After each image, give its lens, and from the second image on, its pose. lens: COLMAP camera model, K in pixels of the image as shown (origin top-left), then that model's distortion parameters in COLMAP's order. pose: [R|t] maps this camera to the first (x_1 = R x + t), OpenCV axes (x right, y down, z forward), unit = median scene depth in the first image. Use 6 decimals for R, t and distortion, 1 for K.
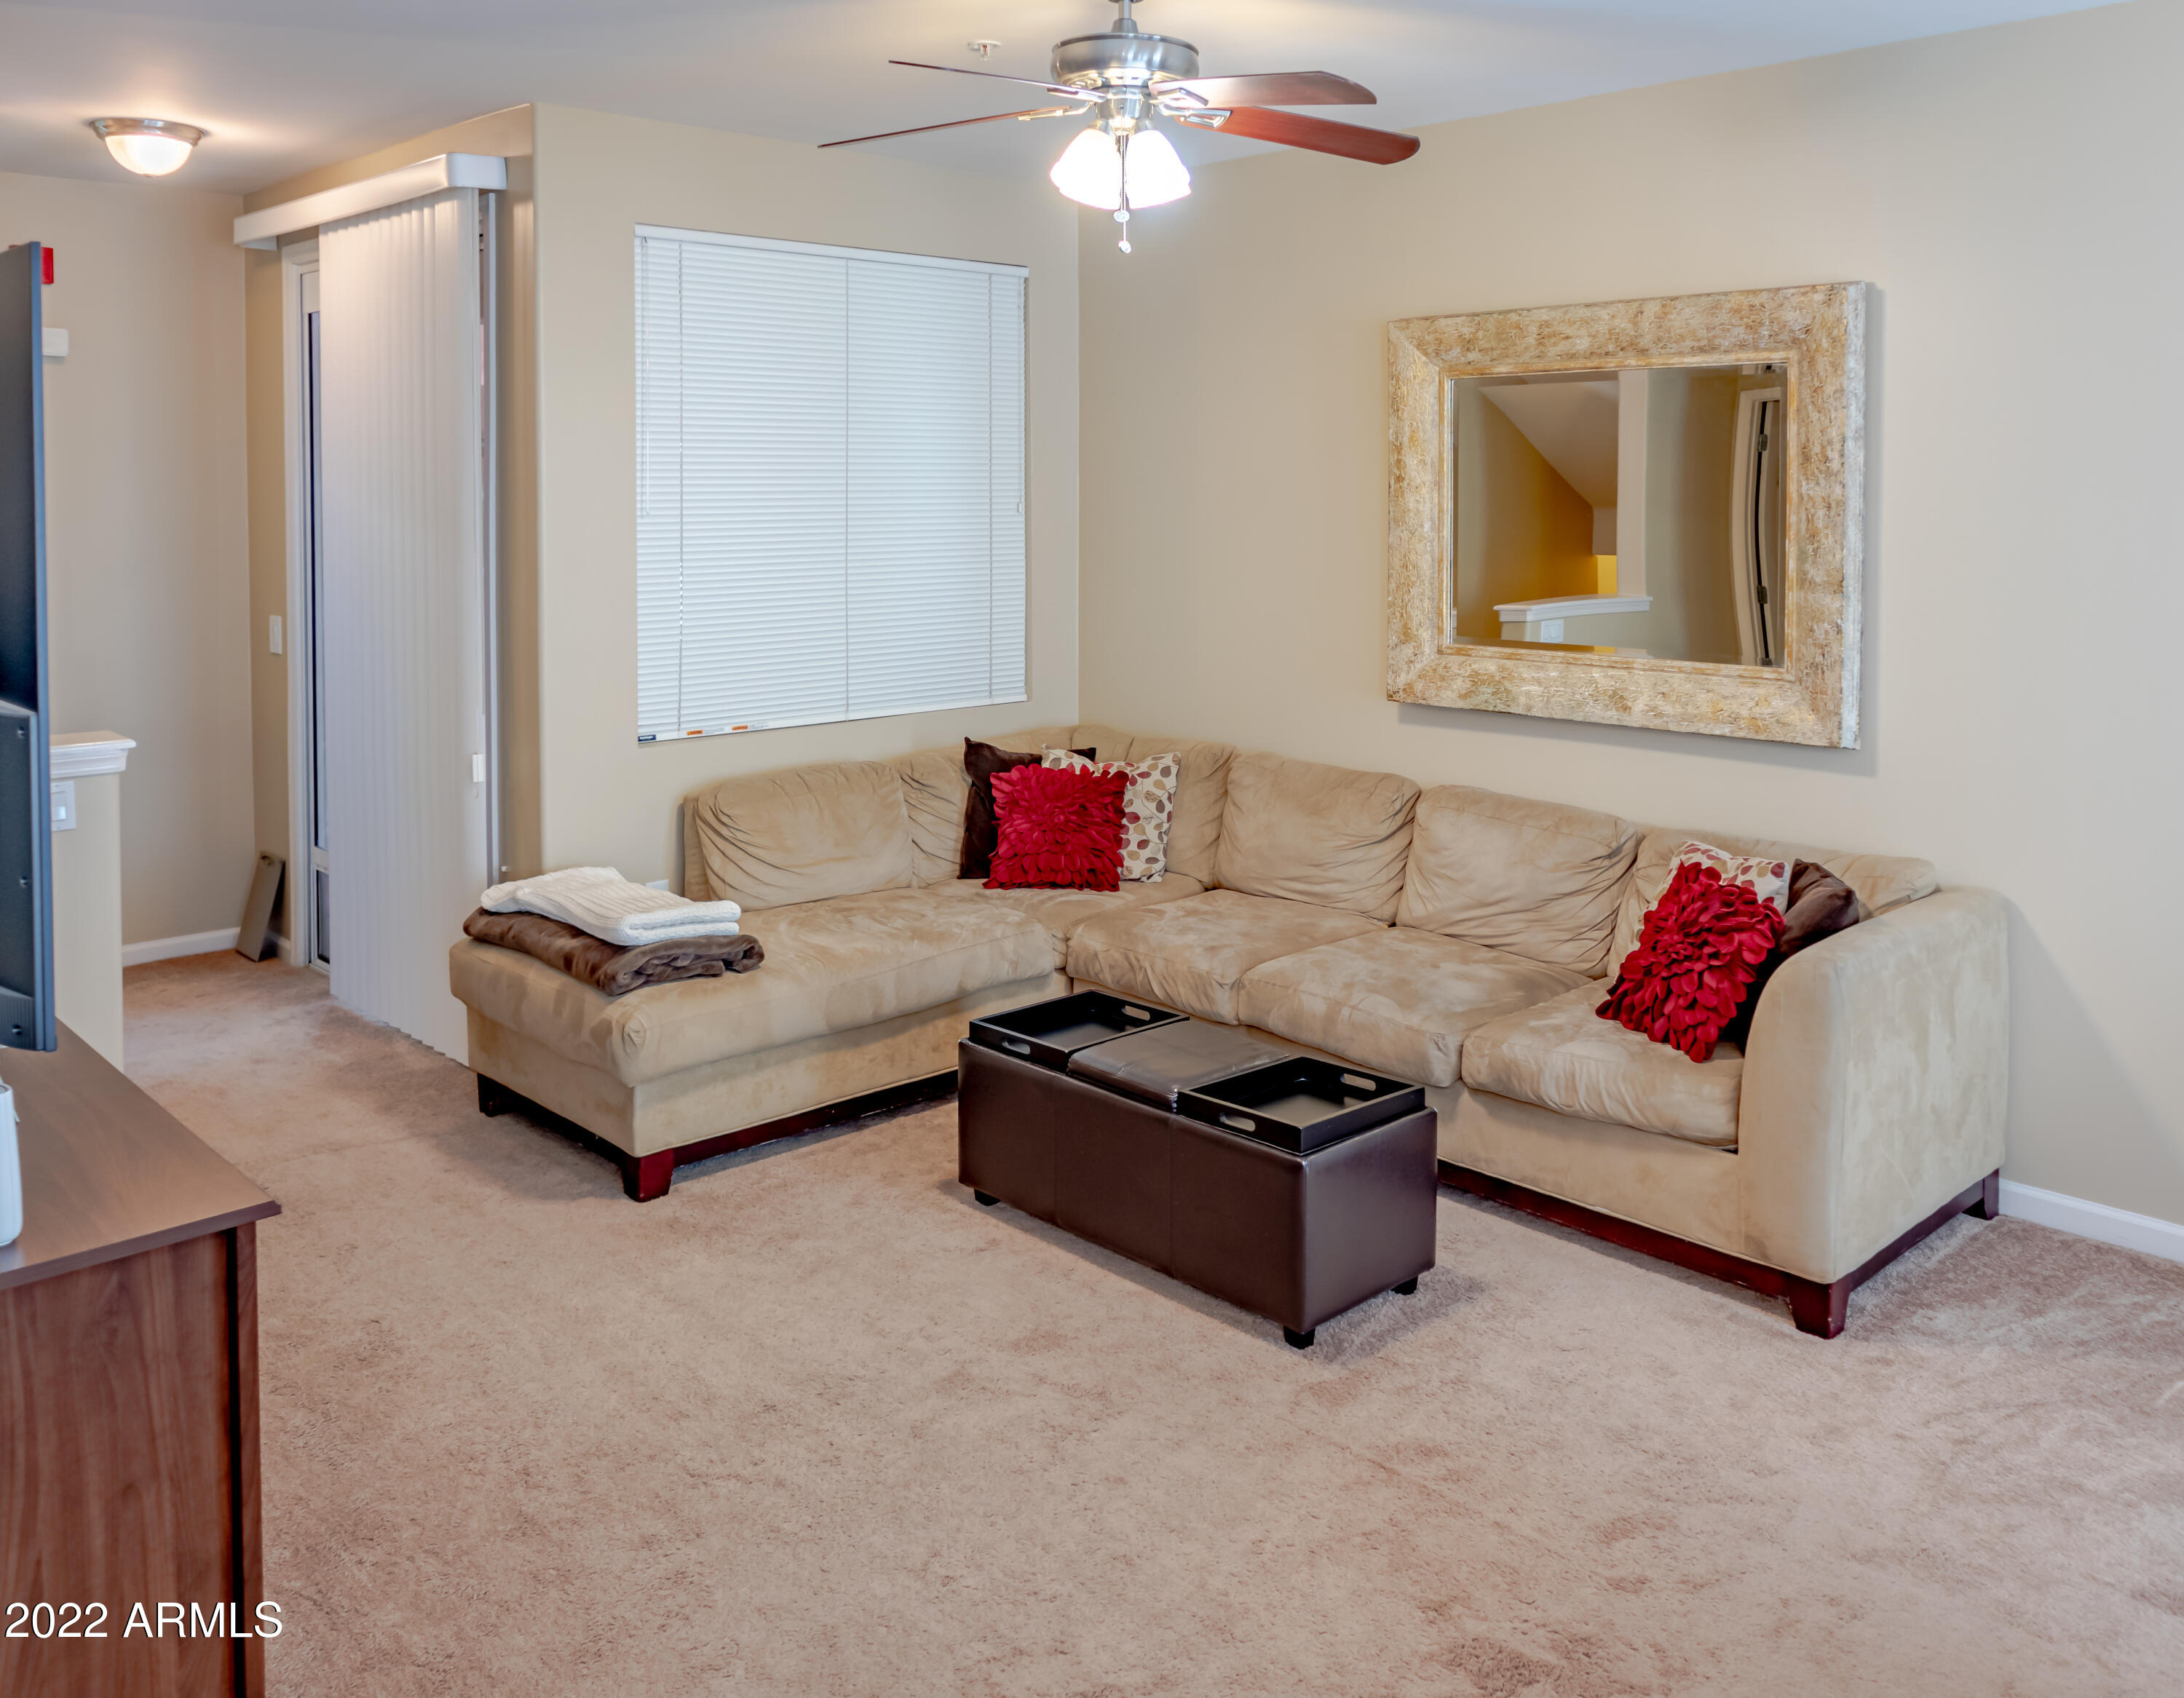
lens RADIAL K [[1770.0, 0, 1091.8], [0, 1770.0, 540.4], [0, 0, 1]] dist [-0.001713, -0.002324]
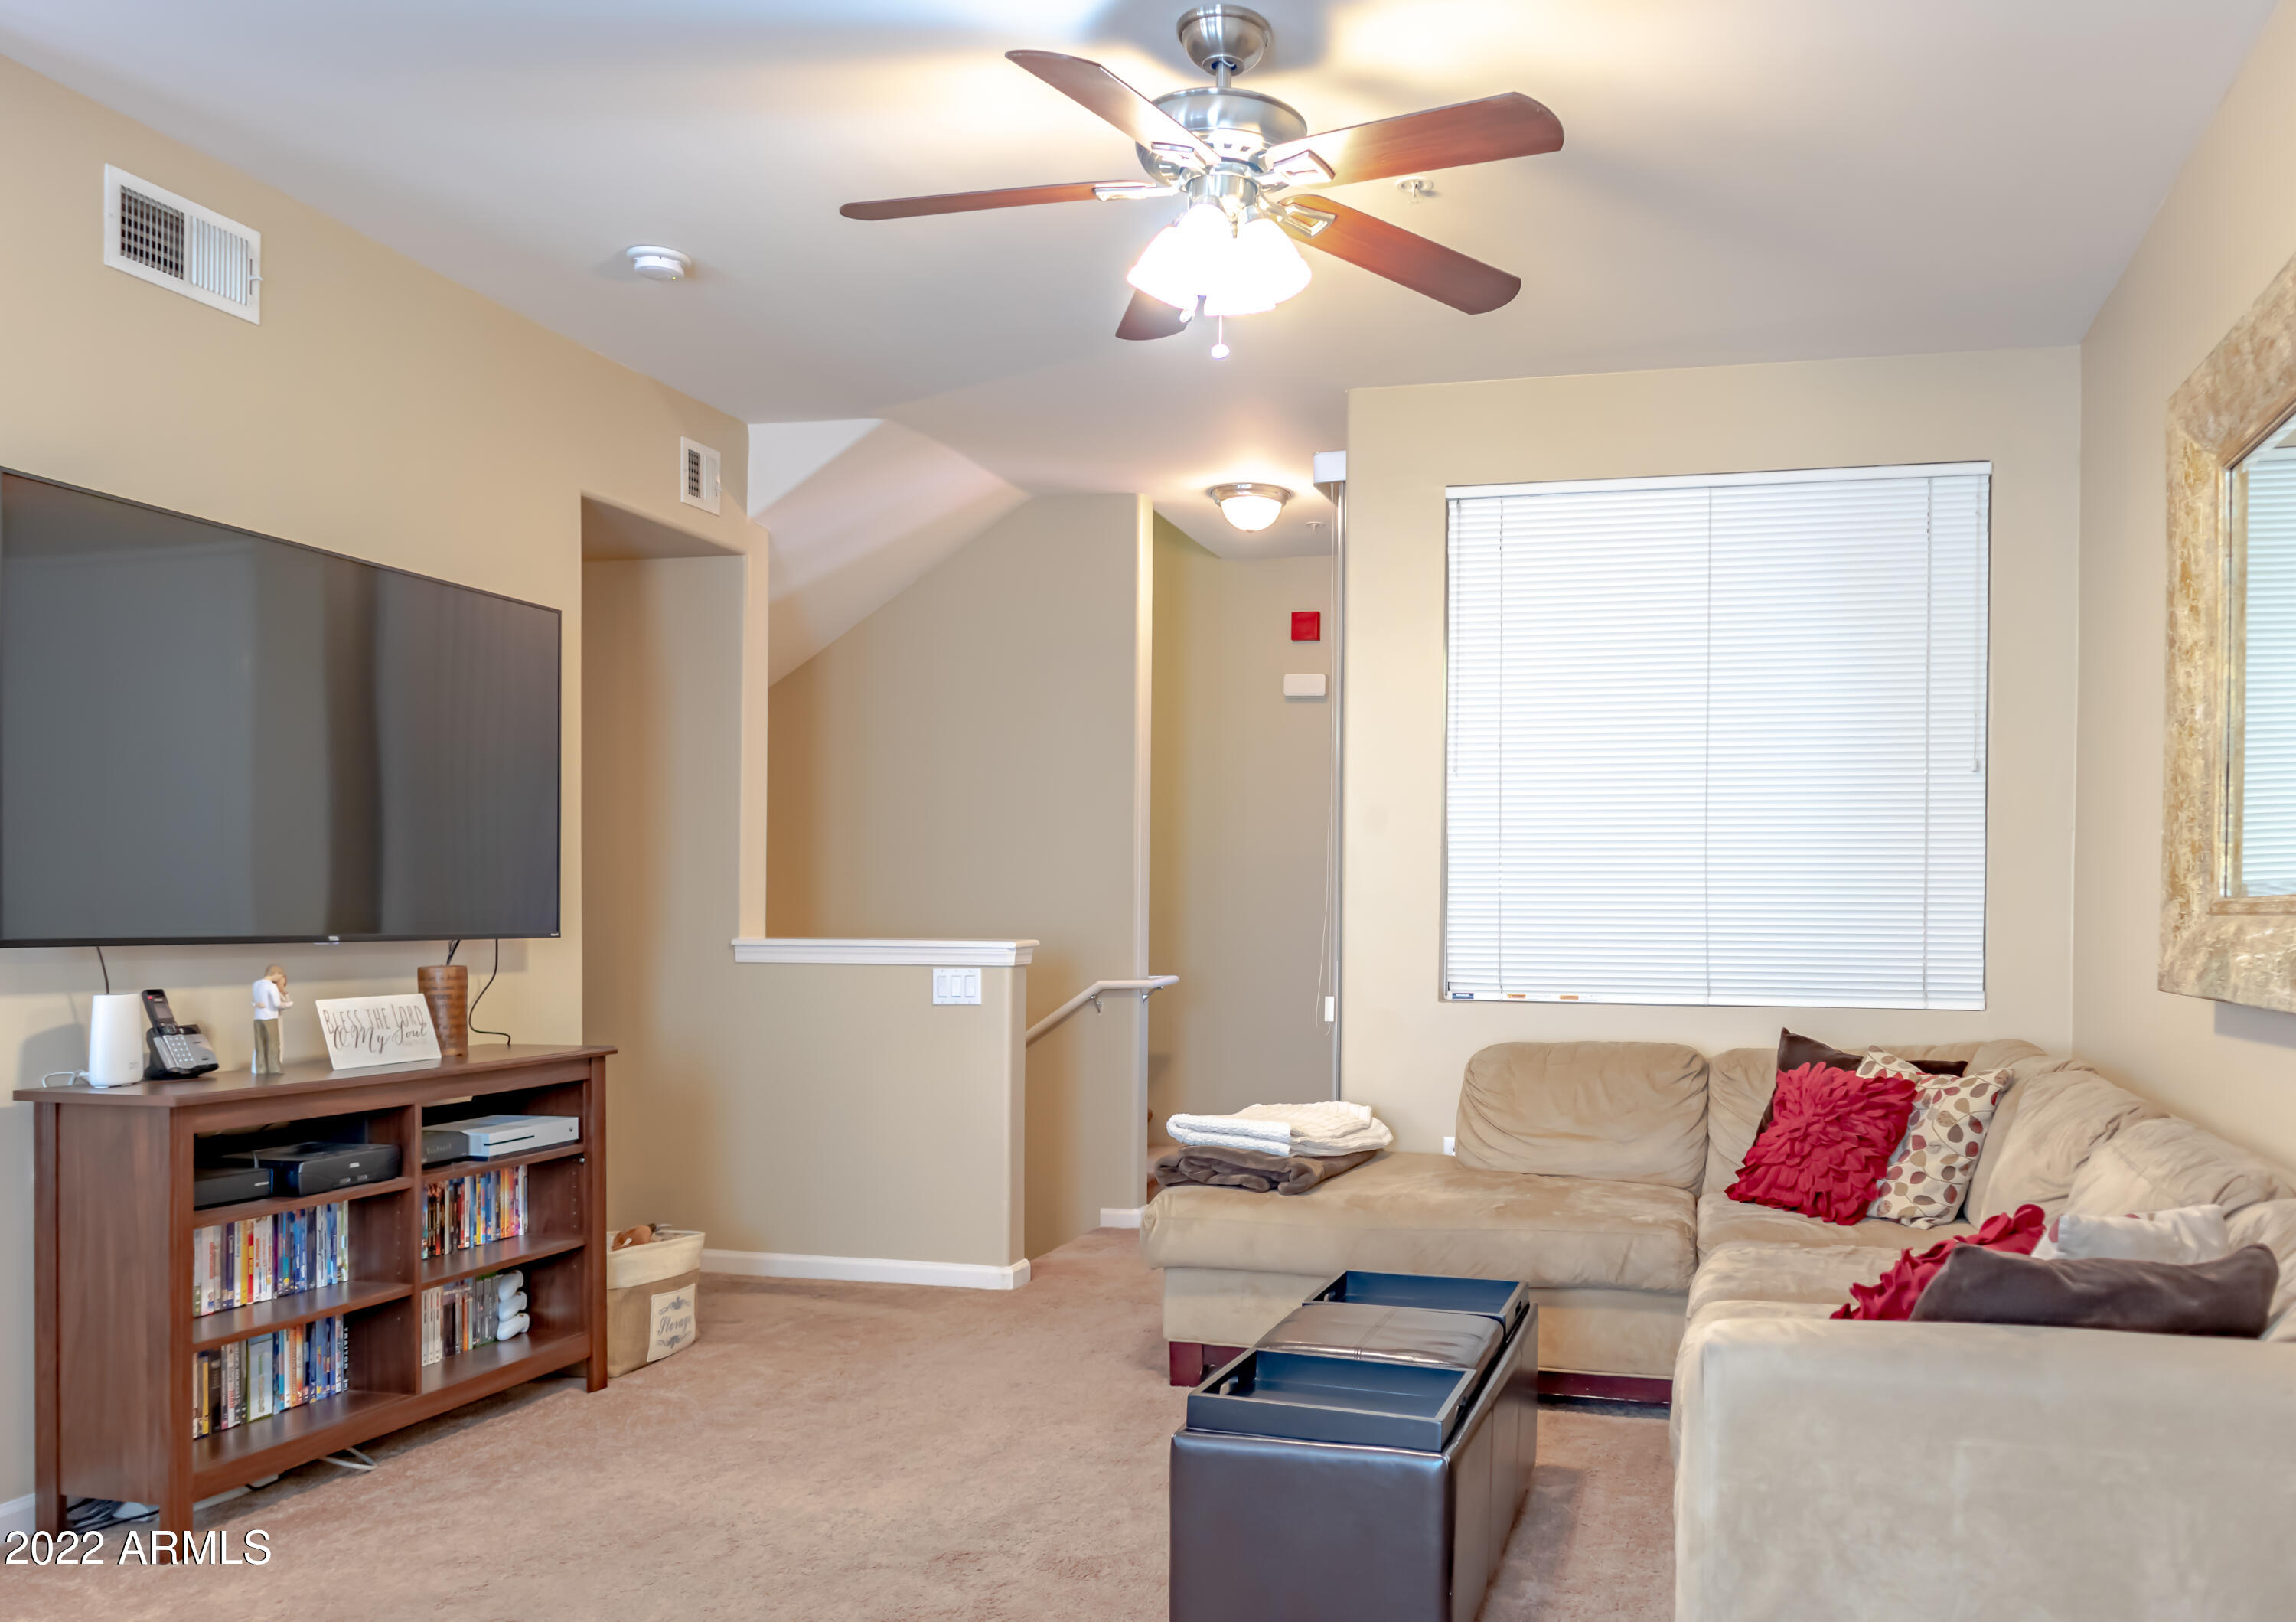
lens RADIAL K [[1613.6, 0, 1148.1], [0, 1613.6, 895.3], [0, 0, 1]] dist [0.002566, 0.000246]
pose [[0.557626, 0.014865, -0.829959, 0.415703], [-0.035127, 0.999367, -0.005702, 0.066745], [0.829349, 0.032333, 0.557795, 0.339175]]
